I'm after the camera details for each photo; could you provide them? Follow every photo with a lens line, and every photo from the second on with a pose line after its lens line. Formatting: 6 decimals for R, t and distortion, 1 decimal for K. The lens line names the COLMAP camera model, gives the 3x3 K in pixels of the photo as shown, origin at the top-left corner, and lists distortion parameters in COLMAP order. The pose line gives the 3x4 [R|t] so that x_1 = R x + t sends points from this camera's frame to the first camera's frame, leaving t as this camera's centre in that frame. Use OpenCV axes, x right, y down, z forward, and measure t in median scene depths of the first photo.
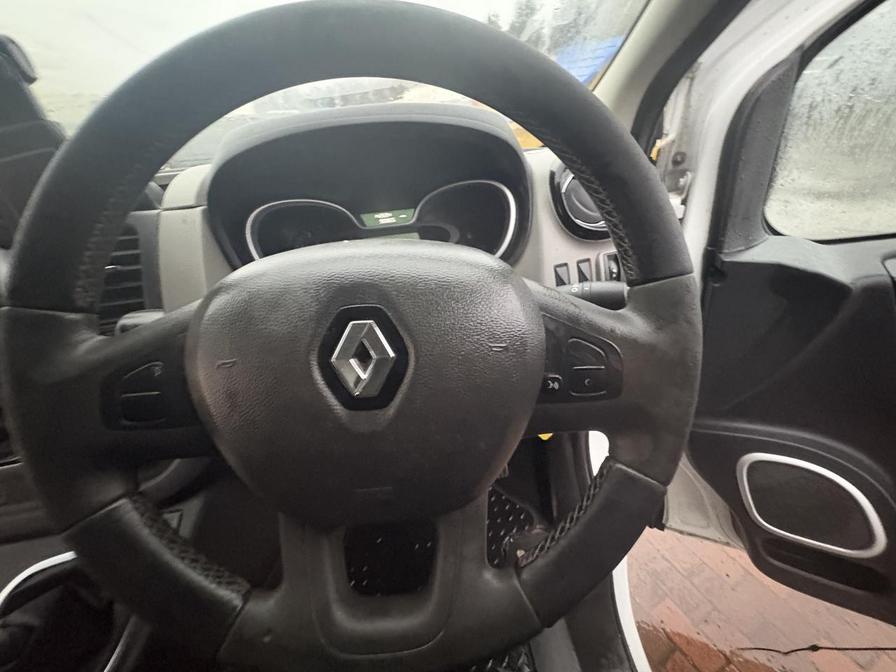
lens RADIAL K [[354.9, 0, 447.5], [0, 354.9, 336.2], [0, 0, 1]] dist [0.003397, -0.000406]
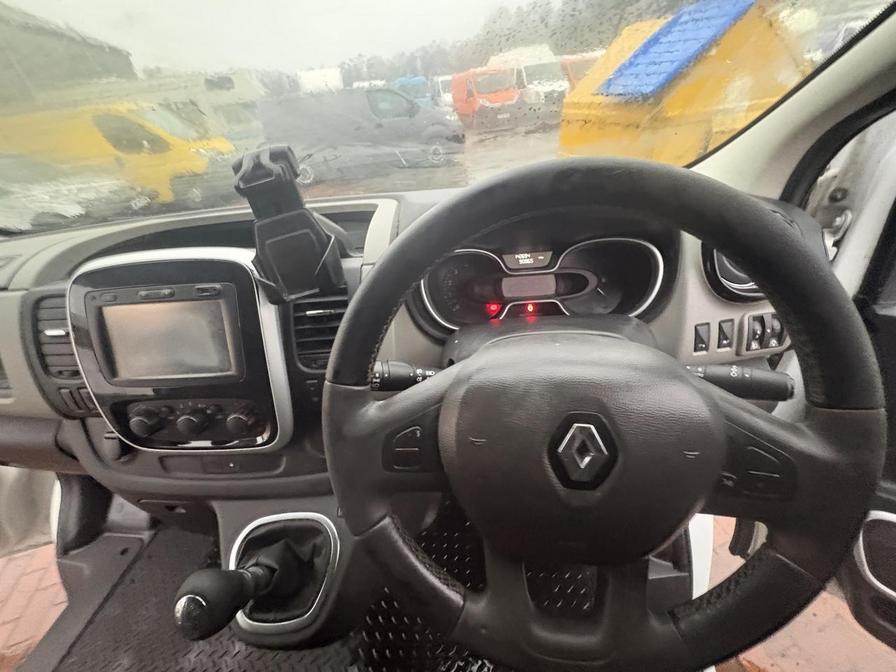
lens RADIAL K [[354.9, 0, 447.5], [0, 354.9, 336.2], [0, 0, 1]] dist [0.003397, -0.000406]
pose [[0.983294, 0.090735, -0.157796, -0.245649], [-0.078454, 0.993506, 0.082401, -0.190460], [0.164248, -0.068645, 0.984028, -0.149804]]
